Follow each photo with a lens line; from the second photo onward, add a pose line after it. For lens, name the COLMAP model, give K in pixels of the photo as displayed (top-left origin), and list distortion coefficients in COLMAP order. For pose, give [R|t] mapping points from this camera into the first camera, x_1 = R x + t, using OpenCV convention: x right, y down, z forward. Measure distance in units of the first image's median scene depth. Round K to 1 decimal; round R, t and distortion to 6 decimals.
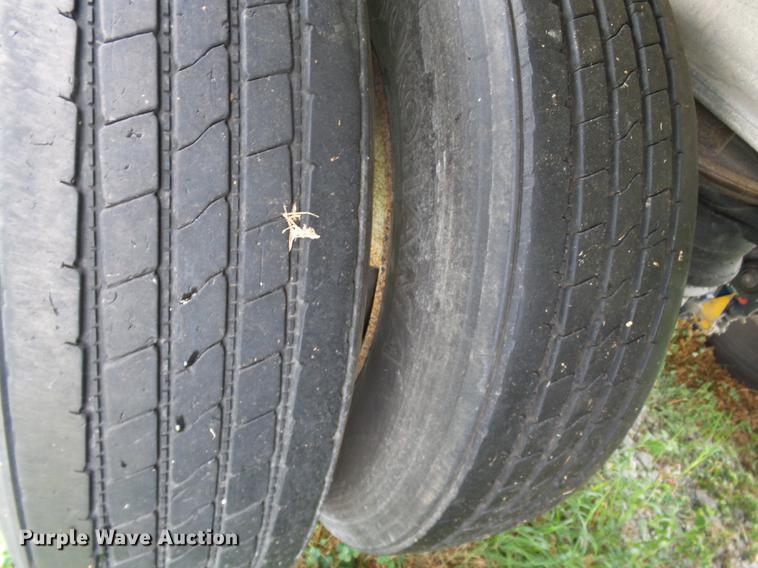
lens RADIAL K [[528.0, 0, 382.3], [0, 528.0, 285.9], [0, 0, 1]] dist [-0.001586, -0.005126]
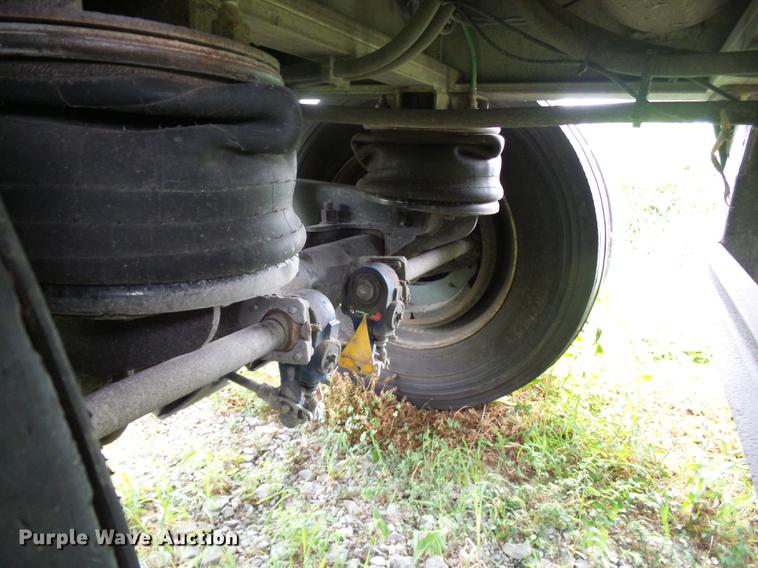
lens RADIAL K [[528.0, 0, 379.0], [0, 528.0, 287.2], [0, 0, 1]] dist [-0.001586, -0.005126]
pose [[0.666629, -0.446355, 0.596970, 0.183507], [0.637614, 0.756290, -0.146537, 0.095758], [-0.386075, 0.478323, 0.788767, 0.278197]]
